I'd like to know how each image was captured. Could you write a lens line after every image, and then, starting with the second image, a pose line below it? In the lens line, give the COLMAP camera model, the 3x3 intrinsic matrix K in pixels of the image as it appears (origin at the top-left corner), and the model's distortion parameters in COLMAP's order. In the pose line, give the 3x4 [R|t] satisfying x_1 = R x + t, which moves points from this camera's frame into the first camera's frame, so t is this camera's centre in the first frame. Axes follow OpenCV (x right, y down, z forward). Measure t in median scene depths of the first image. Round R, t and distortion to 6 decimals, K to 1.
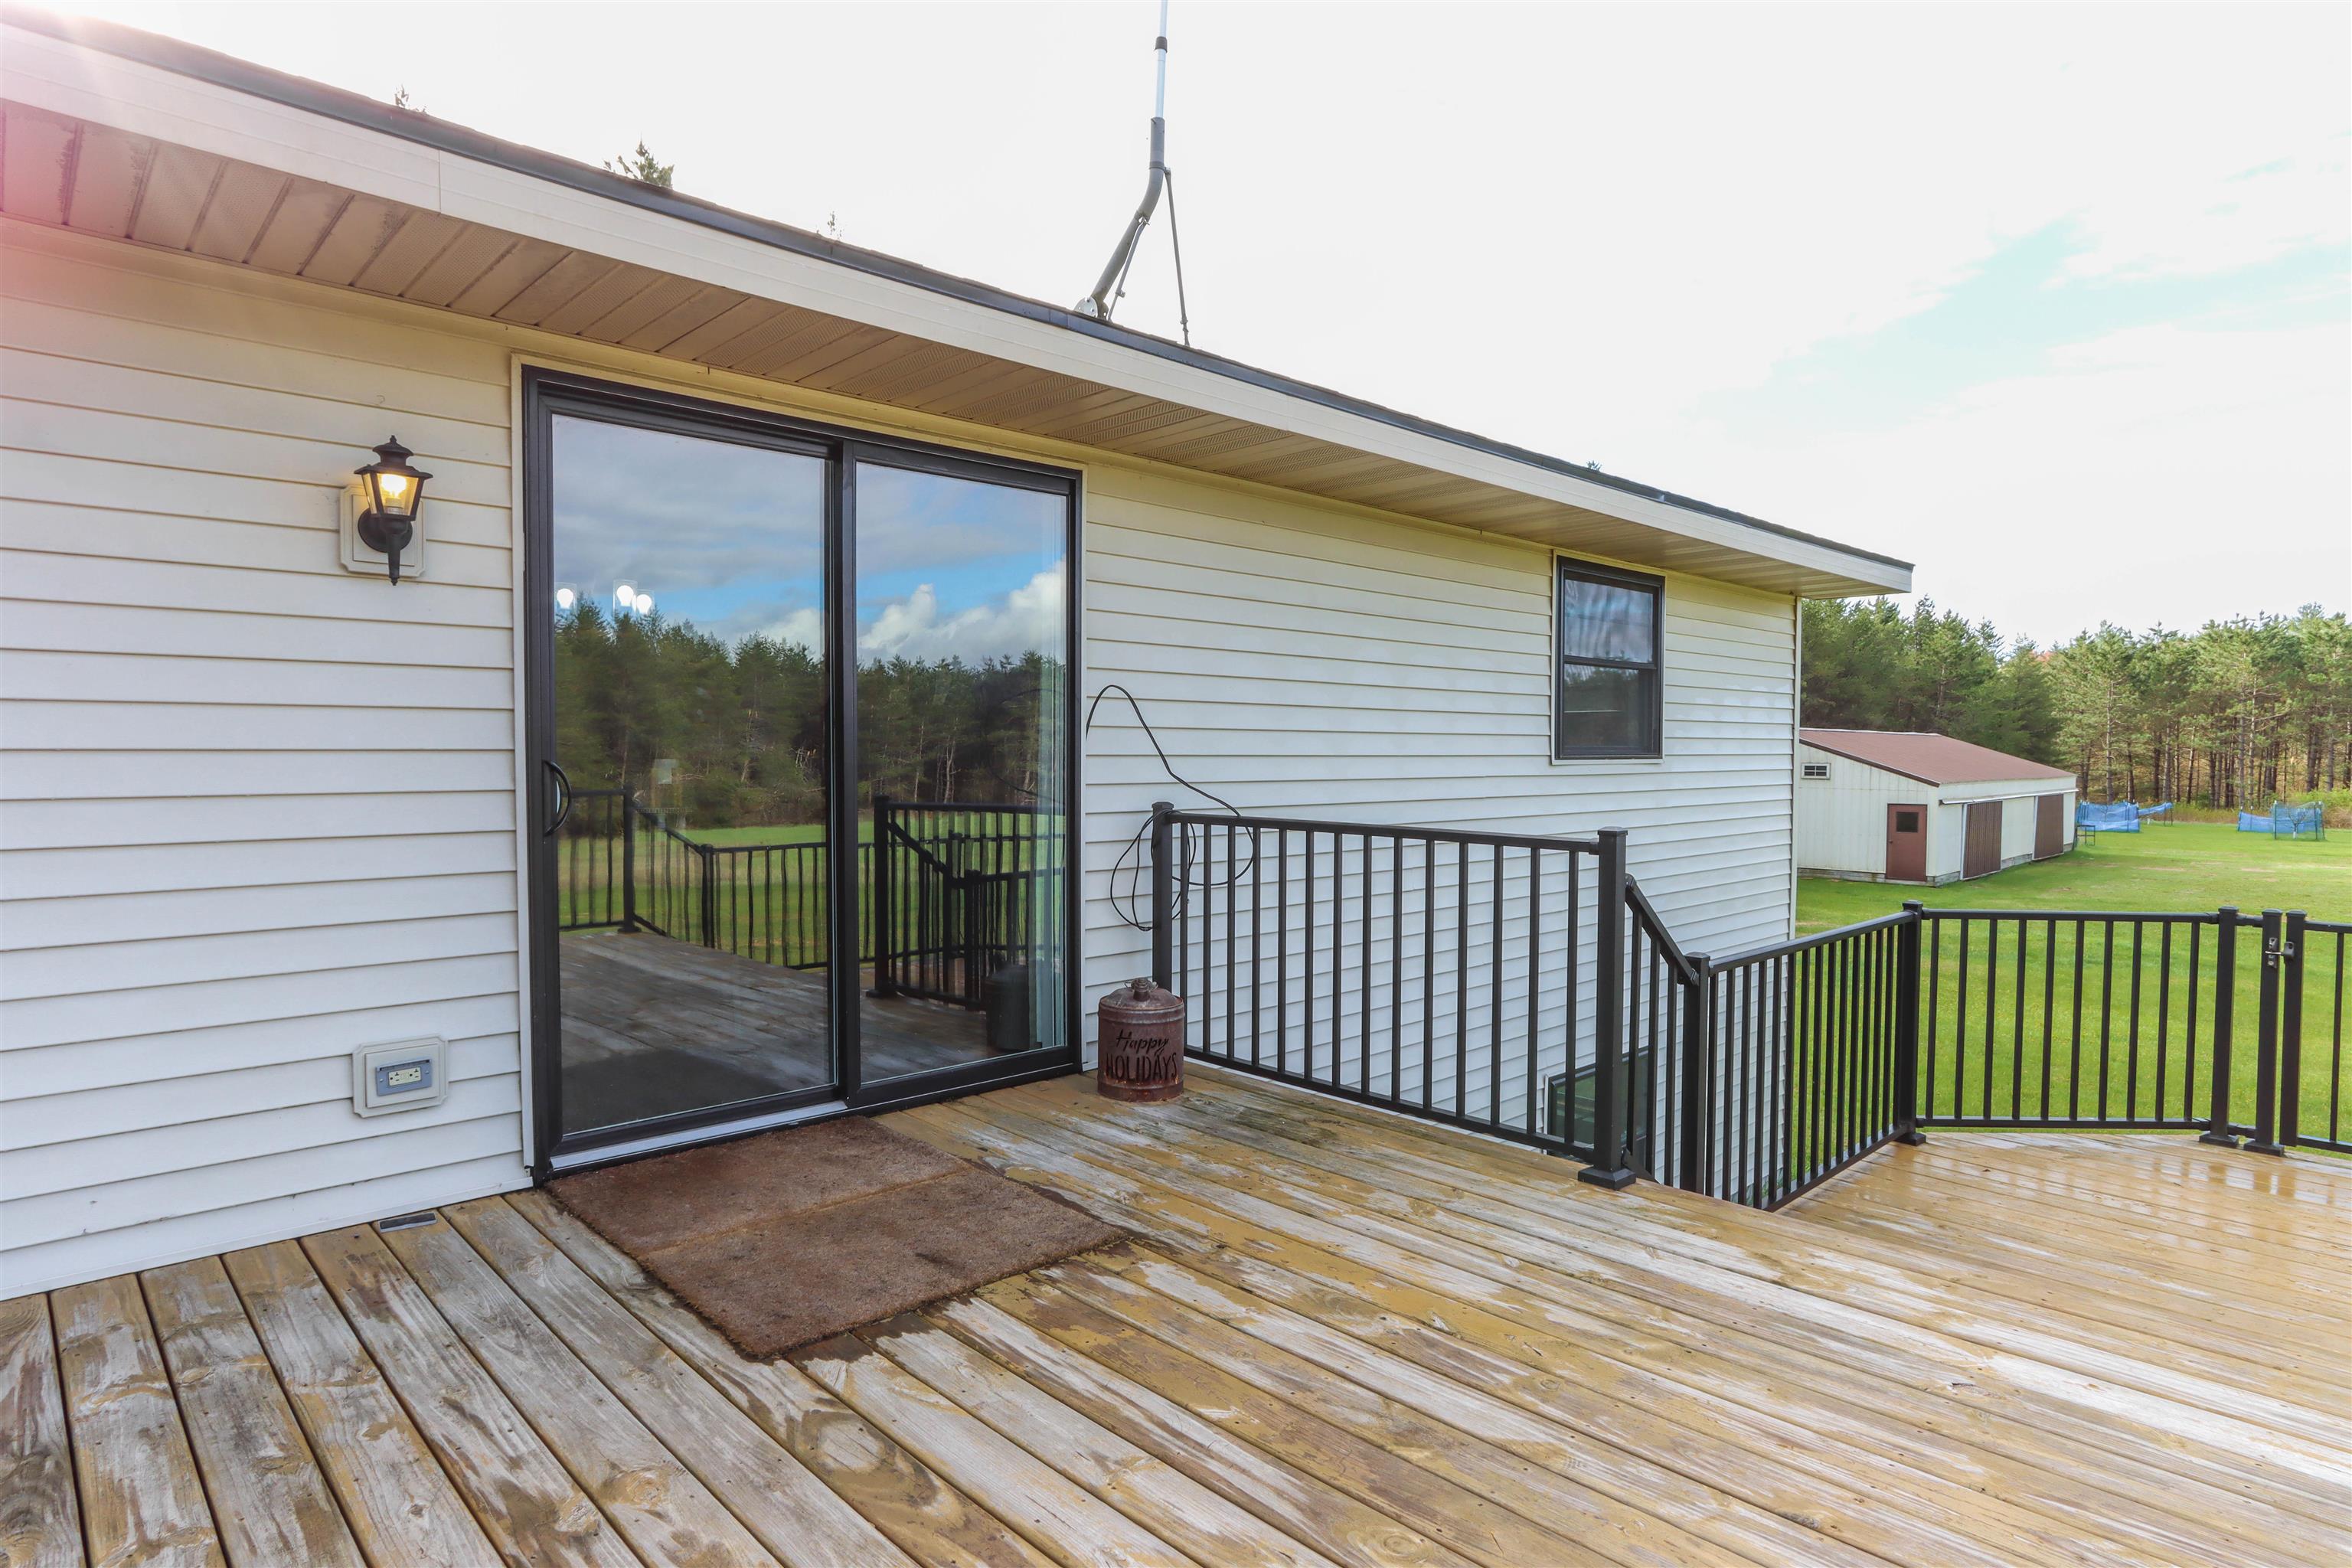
lens RADIAL K [[1291.4, 0, 1176.0], [0, 1291.4, 784.0], [0, 0, 1]] dist [-0.014039, -0.001010]
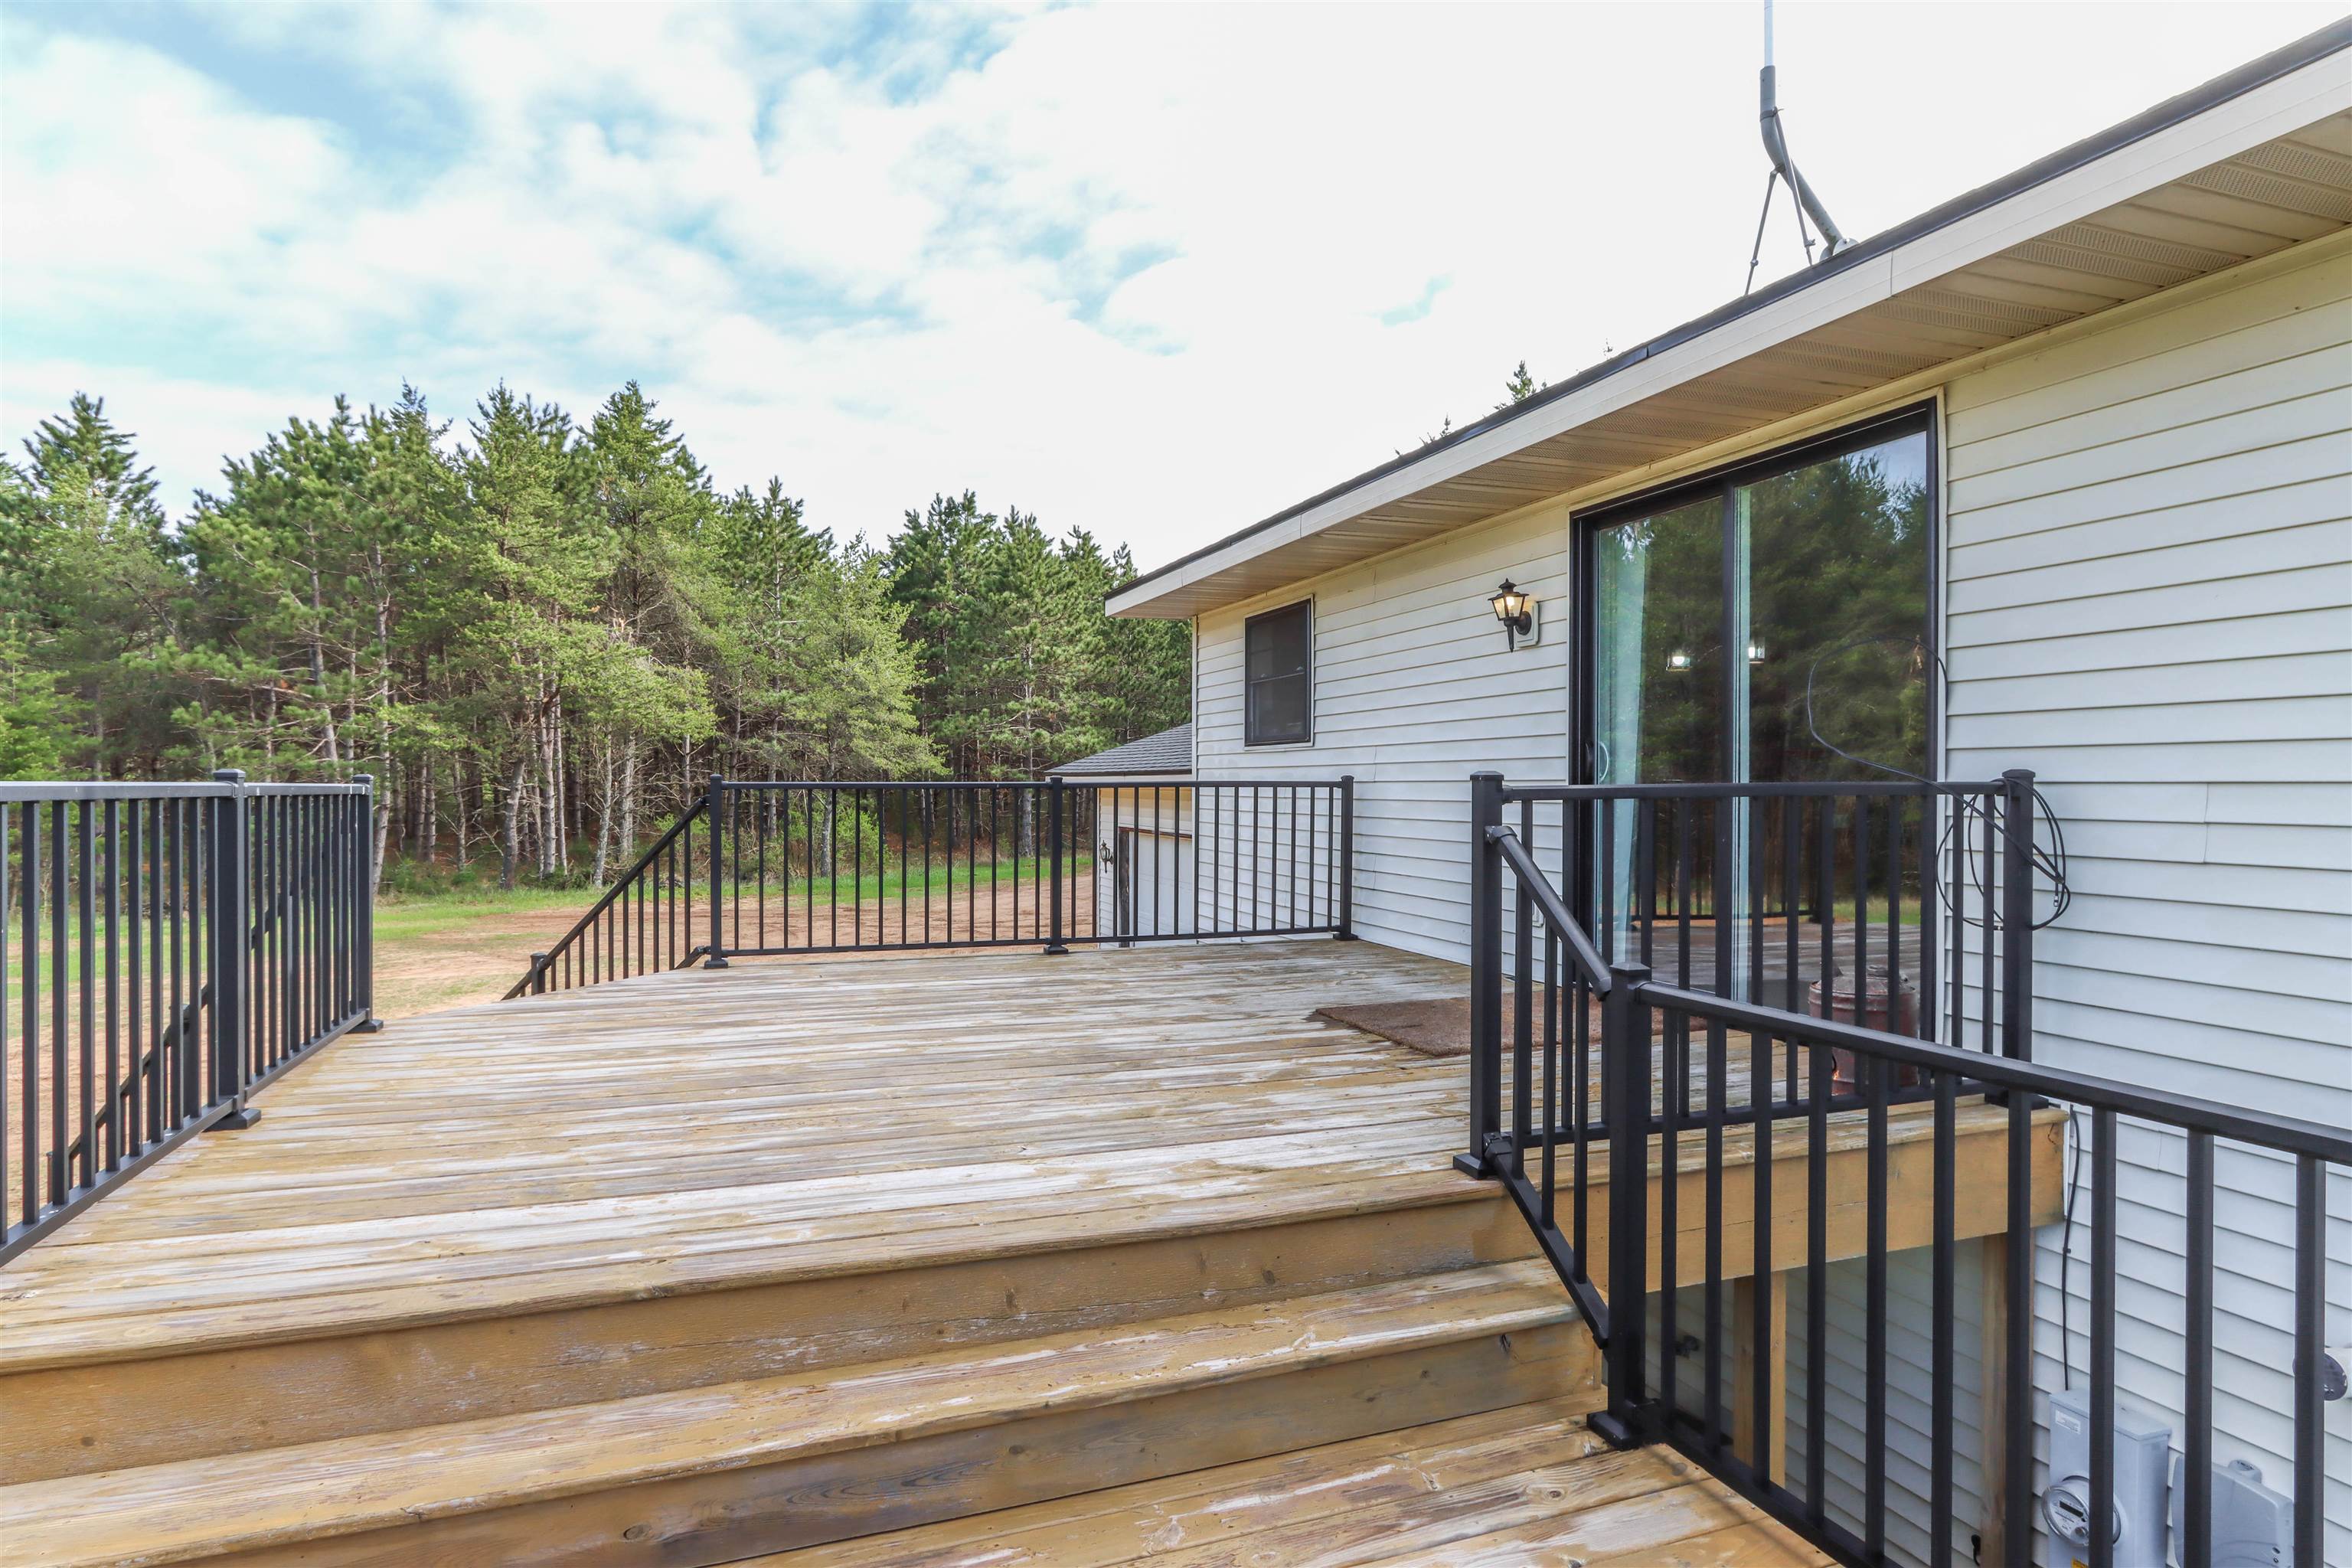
lens RADIAL K [[1291.4, 0, 1176.0], [0, 1291.4, 784.0], [0, 0, 1]] dist [-0.014039, -0.001010]
pose [[-0.393230, 0.001314, -0.919439, 0.420684], [-0.016061, 0.999837, 0.008298, 0.011827], [0.919300, 0.018030, -0.393145, 0.388111]]
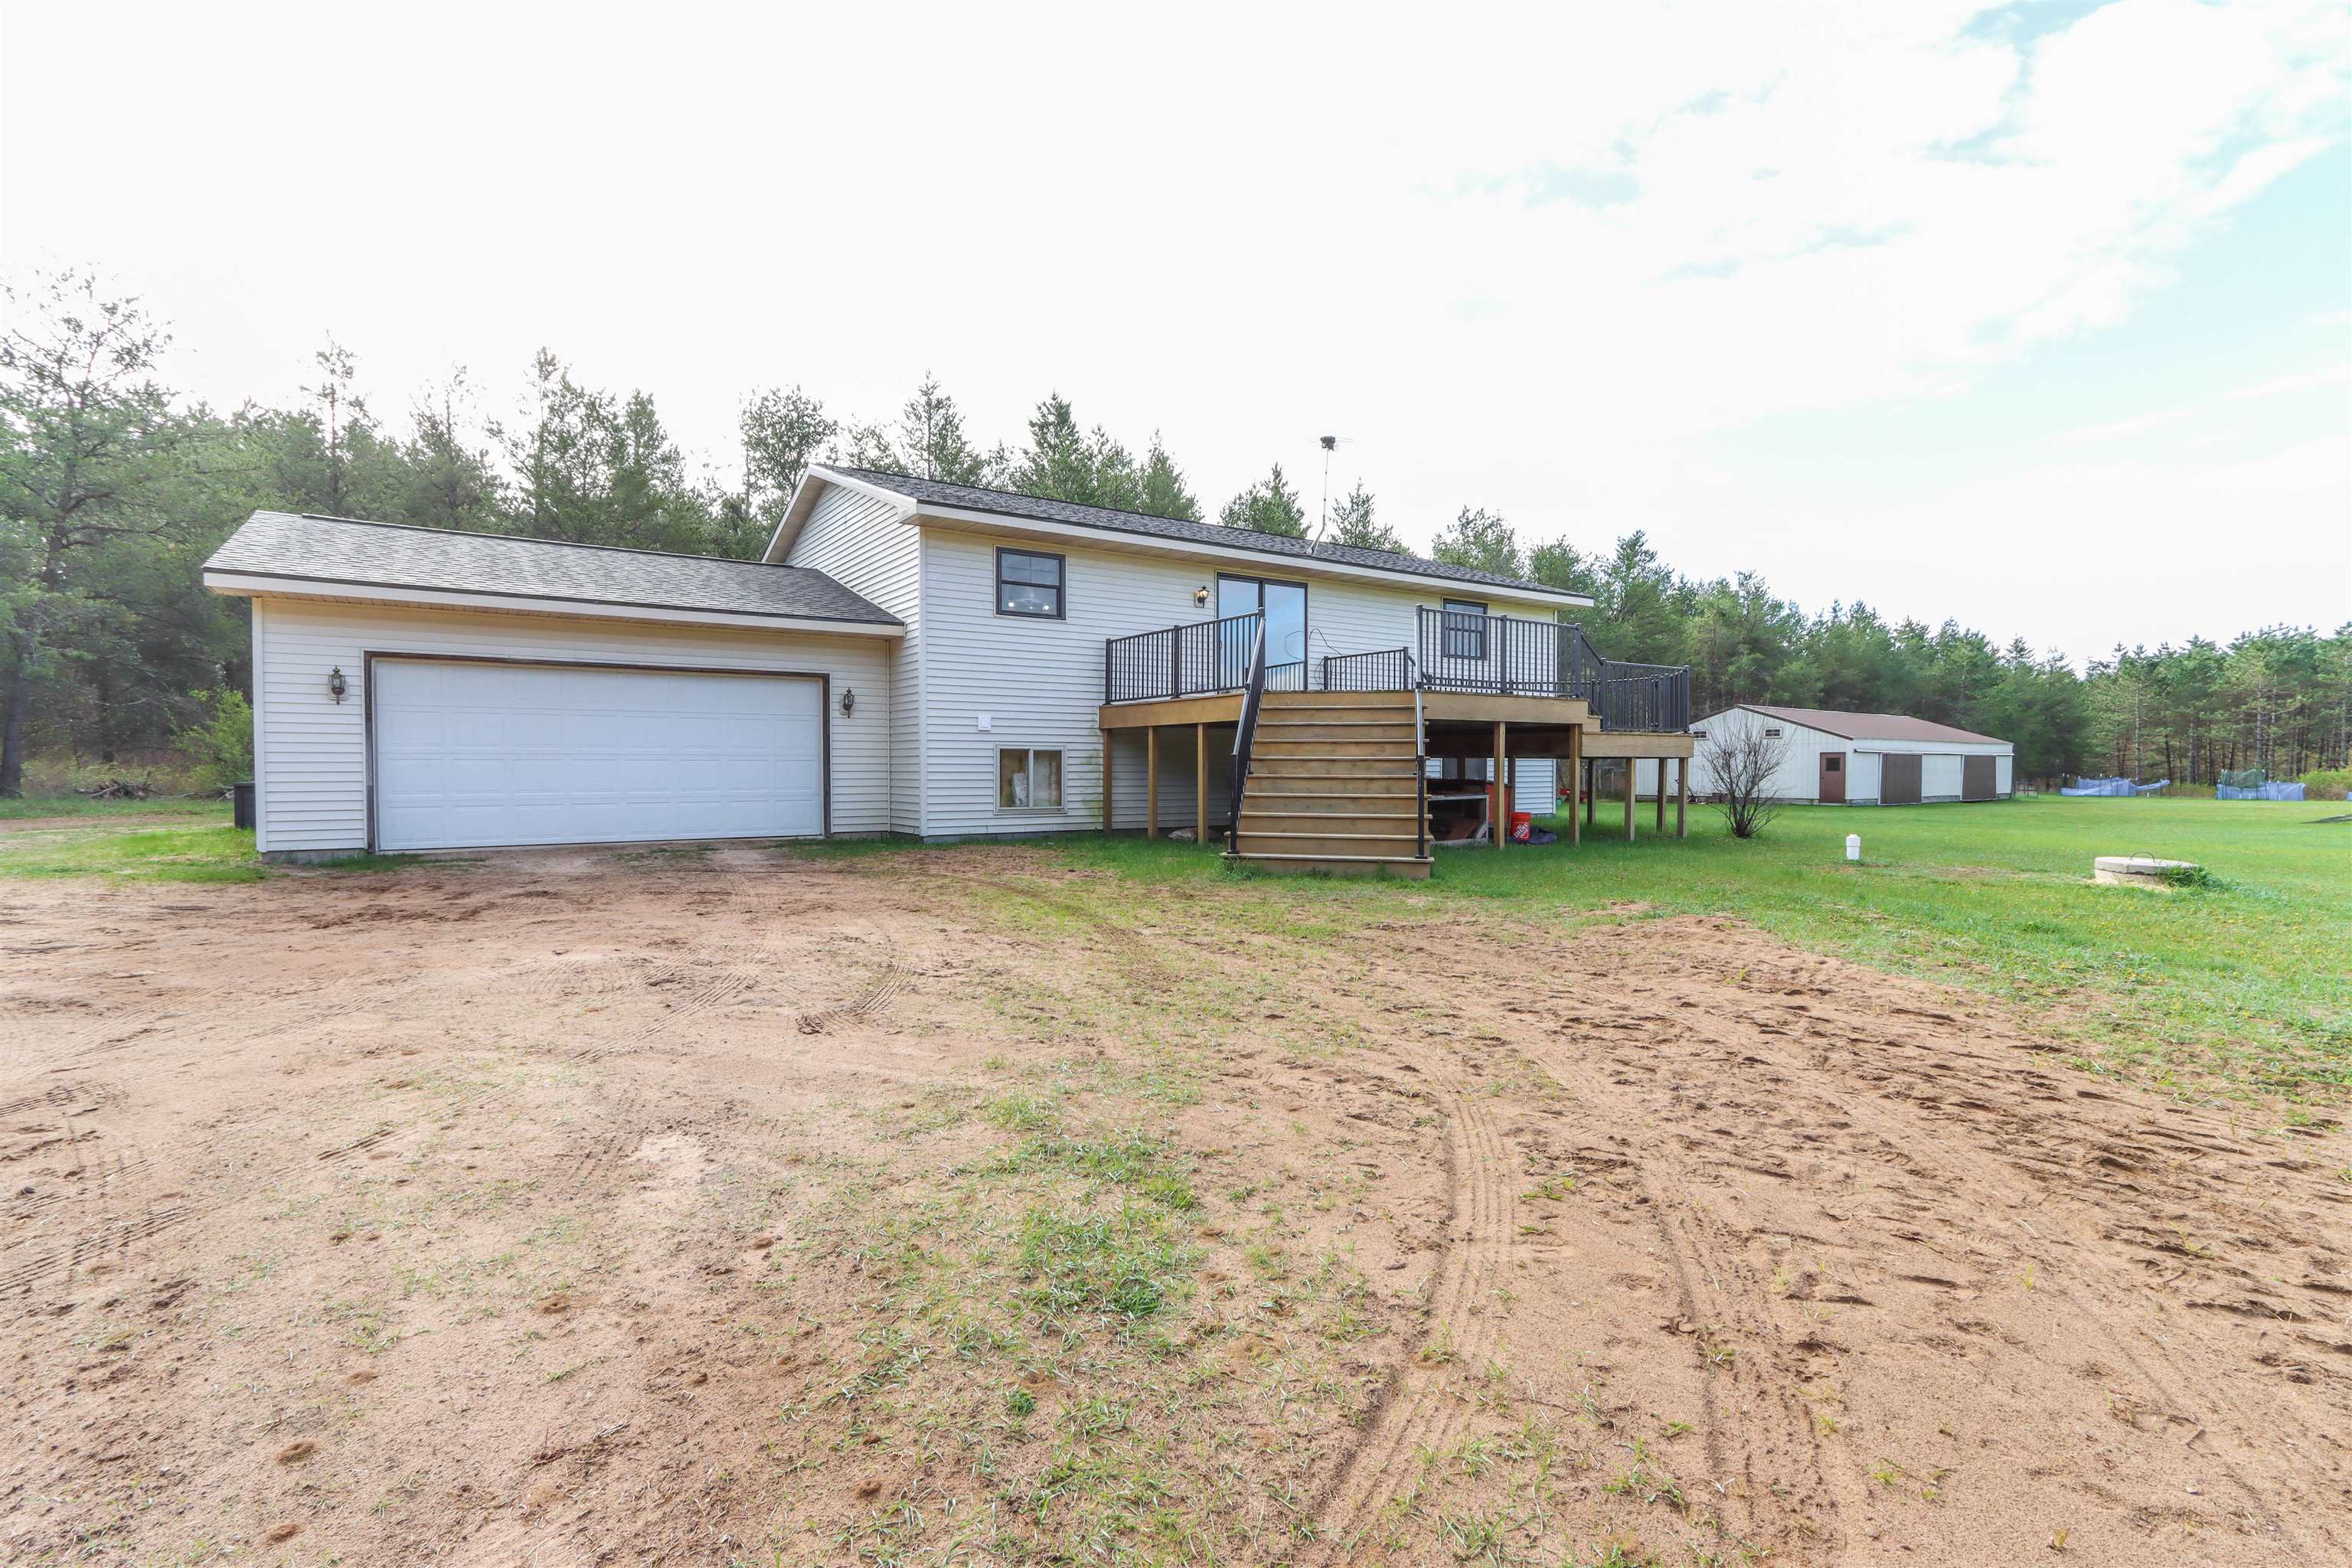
lens RADIAL K [[1065.0, 0, 1176.0], [0, 1065.0, 784.0], [0, 0, 1]] dist [0.002316, 0.000508]
pose [[0.986097, -0.000294, -0.166168, 0.042066], [-0.001549, 0.999939, -0.010961, 0.231795], [0.166161, 0.011066, 0.986037, -1.264482]]
